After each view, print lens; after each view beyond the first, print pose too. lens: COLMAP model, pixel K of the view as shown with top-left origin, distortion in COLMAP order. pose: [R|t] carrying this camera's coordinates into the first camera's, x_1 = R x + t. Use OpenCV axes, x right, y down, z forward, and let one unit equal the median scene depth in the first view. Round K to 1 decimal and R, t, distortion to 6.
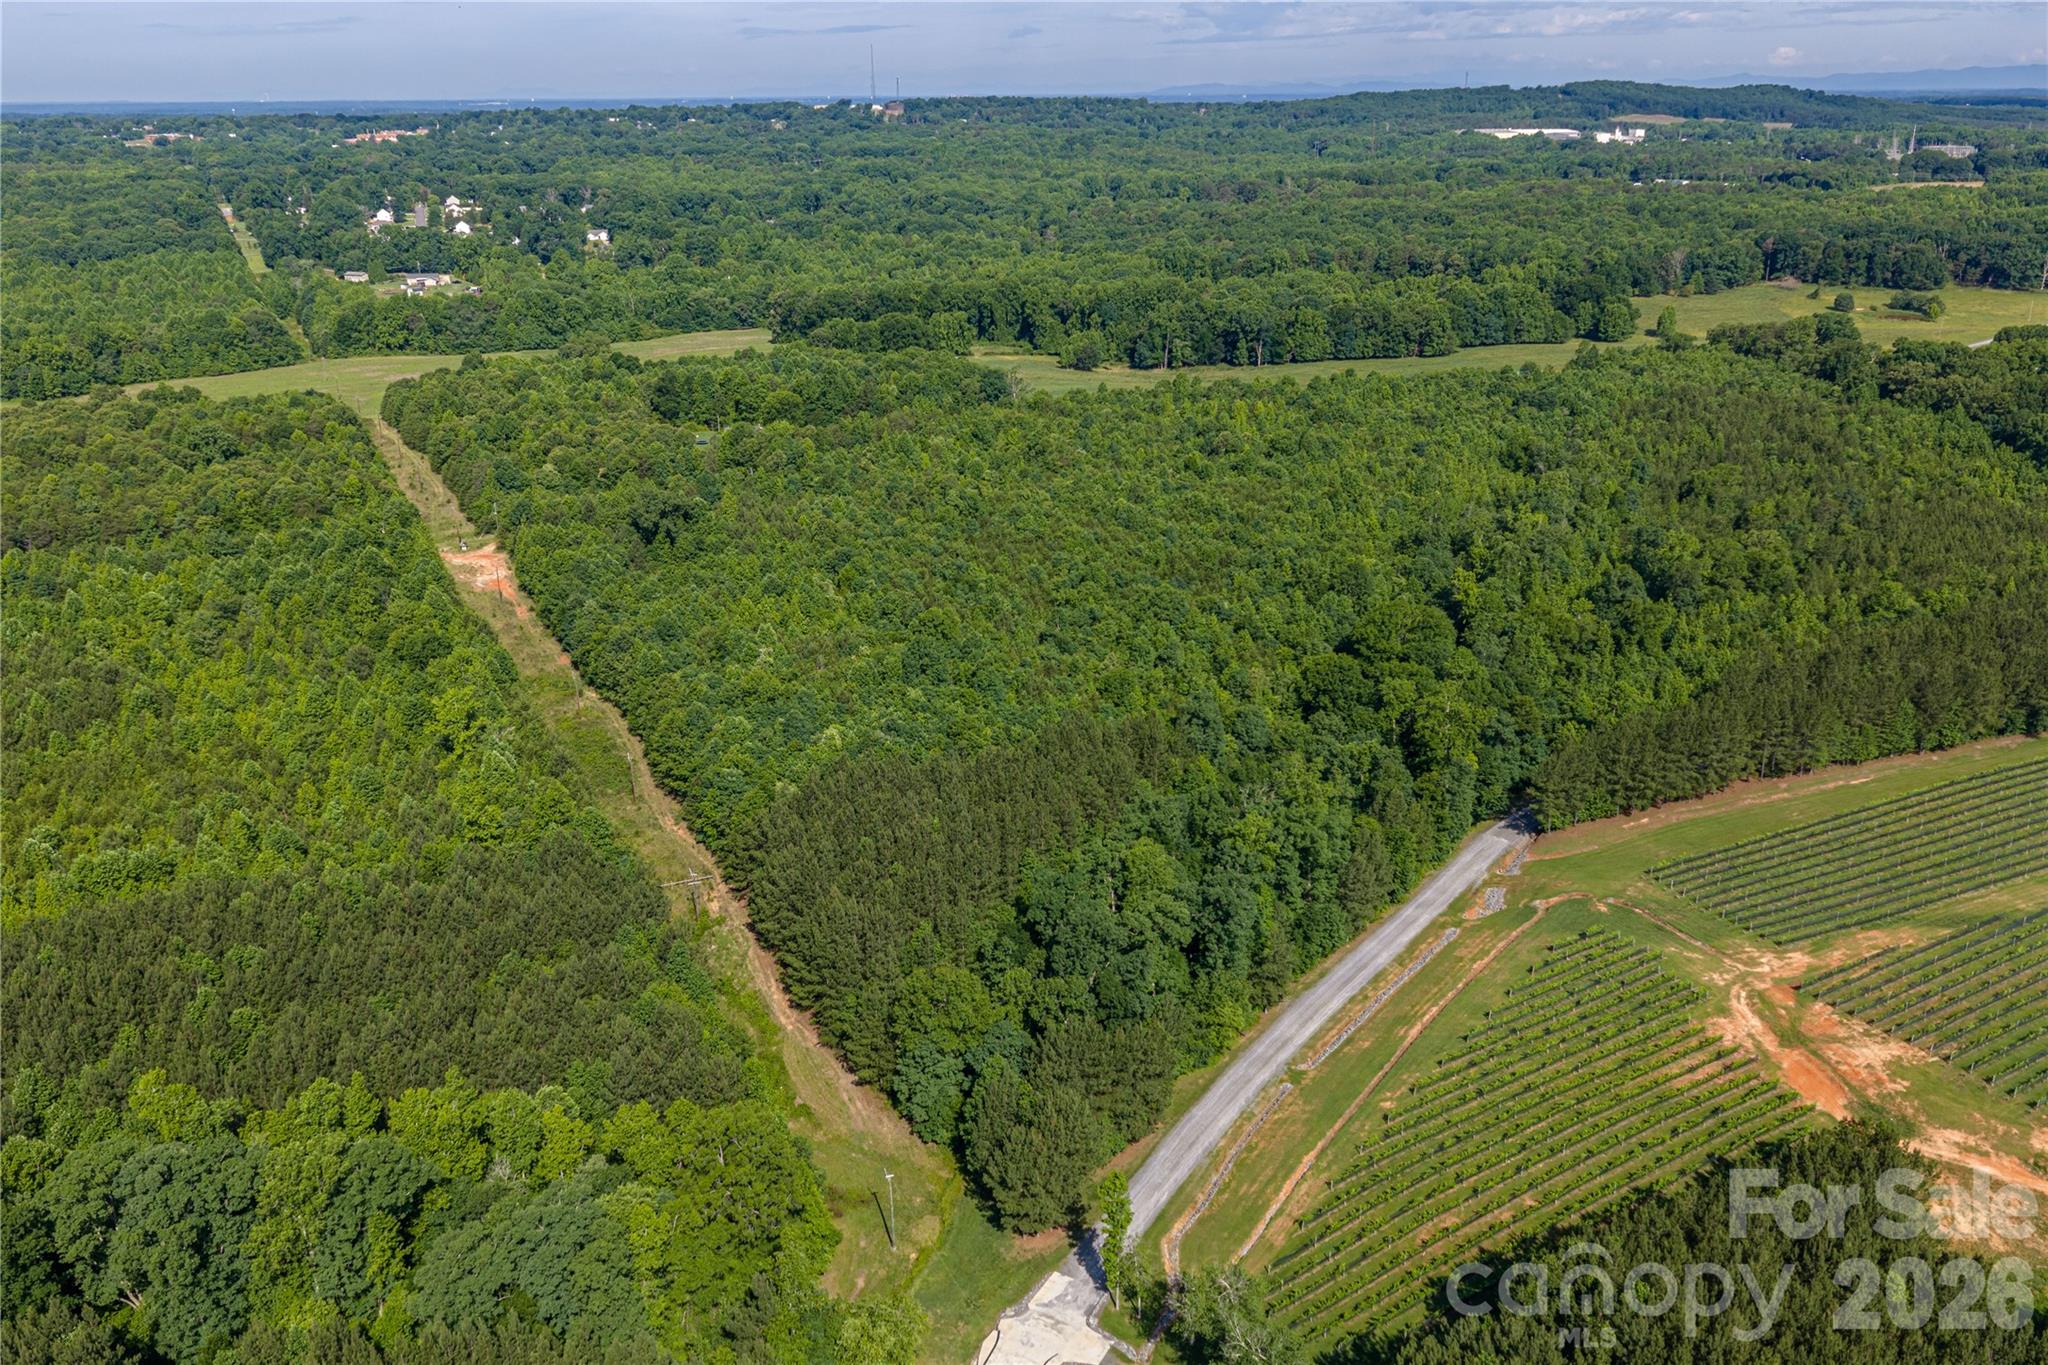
lens RADIAL K [[1685.2, 0, 1029.3], [0, 1685.2, 678.8], [0, 0, 1]] dist [0.024450, -0.032104]
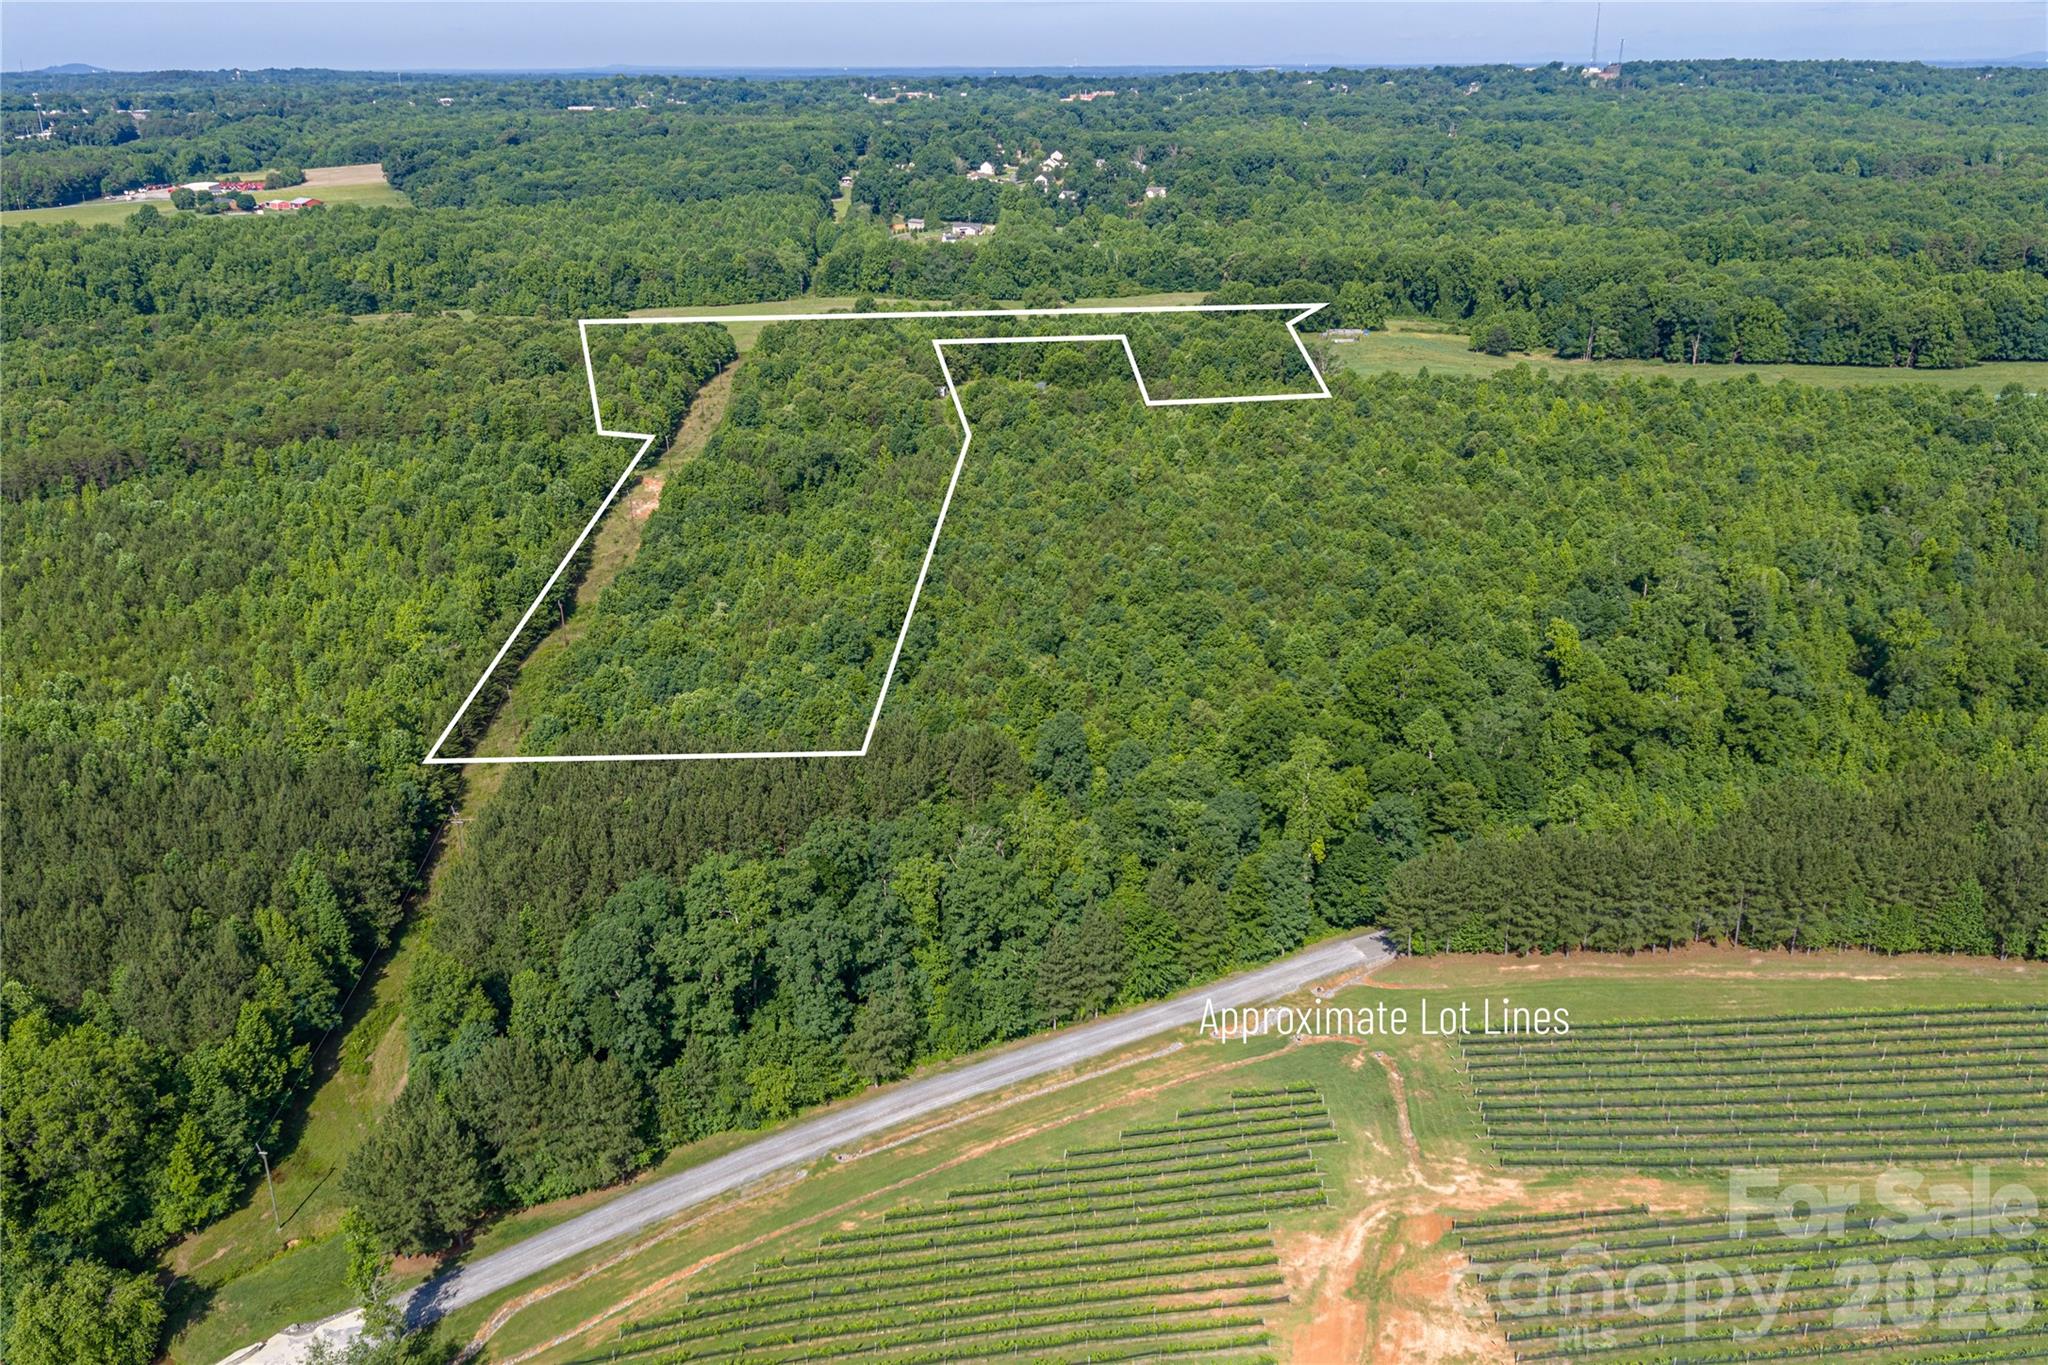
lens RADIAL K [[1685.2, 0, 1029.3], [0, 1685.2, 678.8], [0, 0, 1]] dist [0.024450, -0.032104]
pose [[0.908179, 0.146299, -0.392182, 0.186059], [-0.139302, 0.989162, 0.046413, -0.021083], [0.394721, 0.012481, 0.918716, 0.085370]]
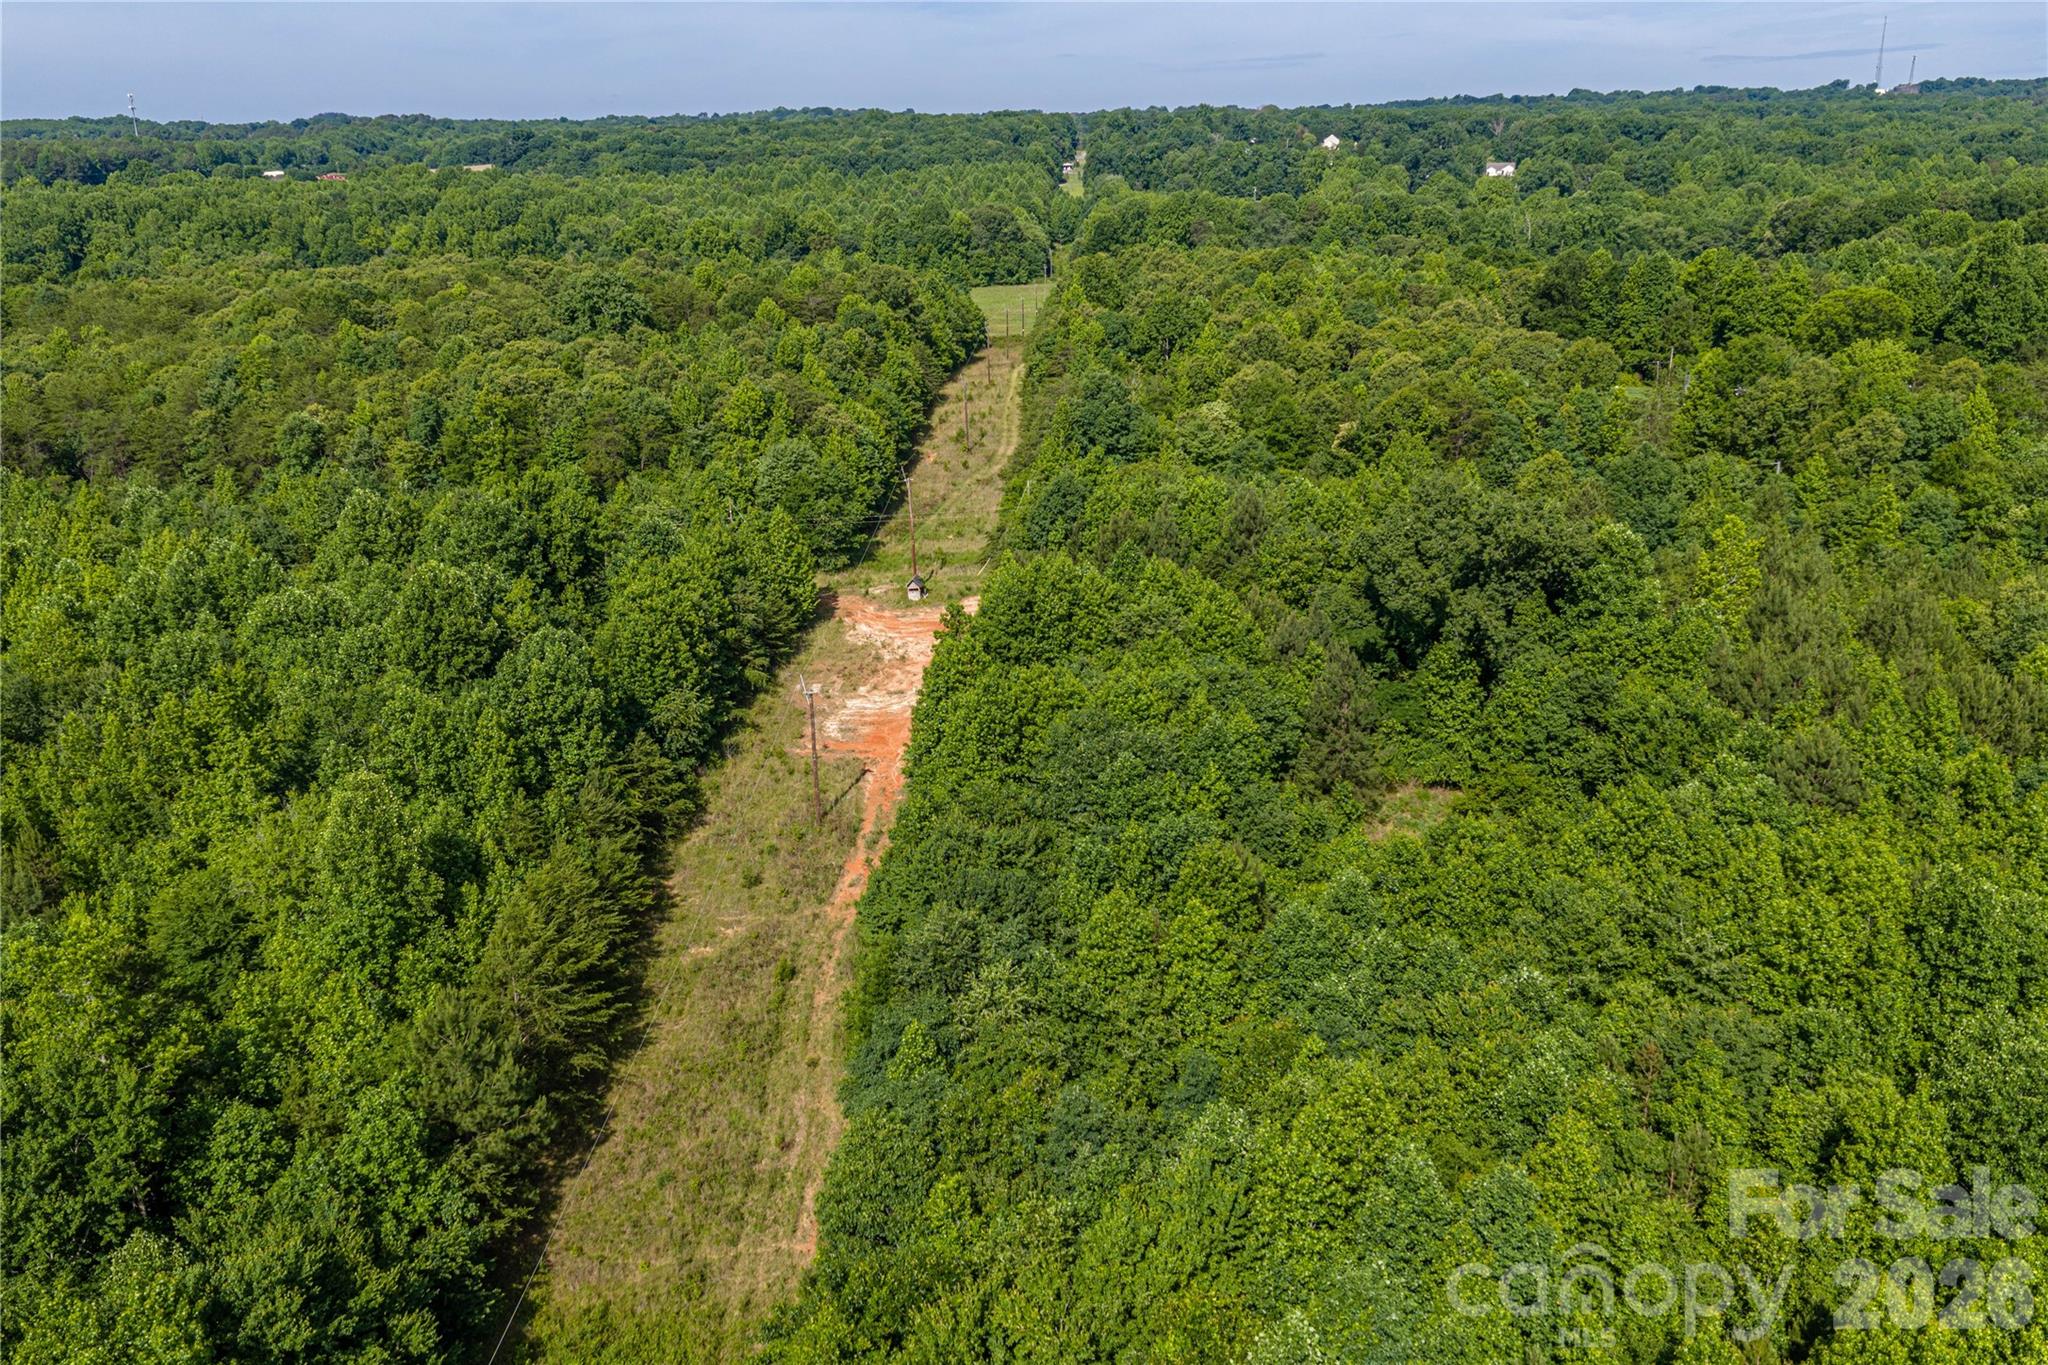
lens RADIAL K [[1685.2, 0, 1029.3], [0, 1685.2, 678.8], [0, 0, 1]] dist [0.024450, -0.032104]
pose [[0.869665, 0.154003, -0.469006, -0.090462], [-0.162106, 0.986497, 0.023337, -0.045789], [0.466267, 0.055733, 0.882887, 0.442815]]
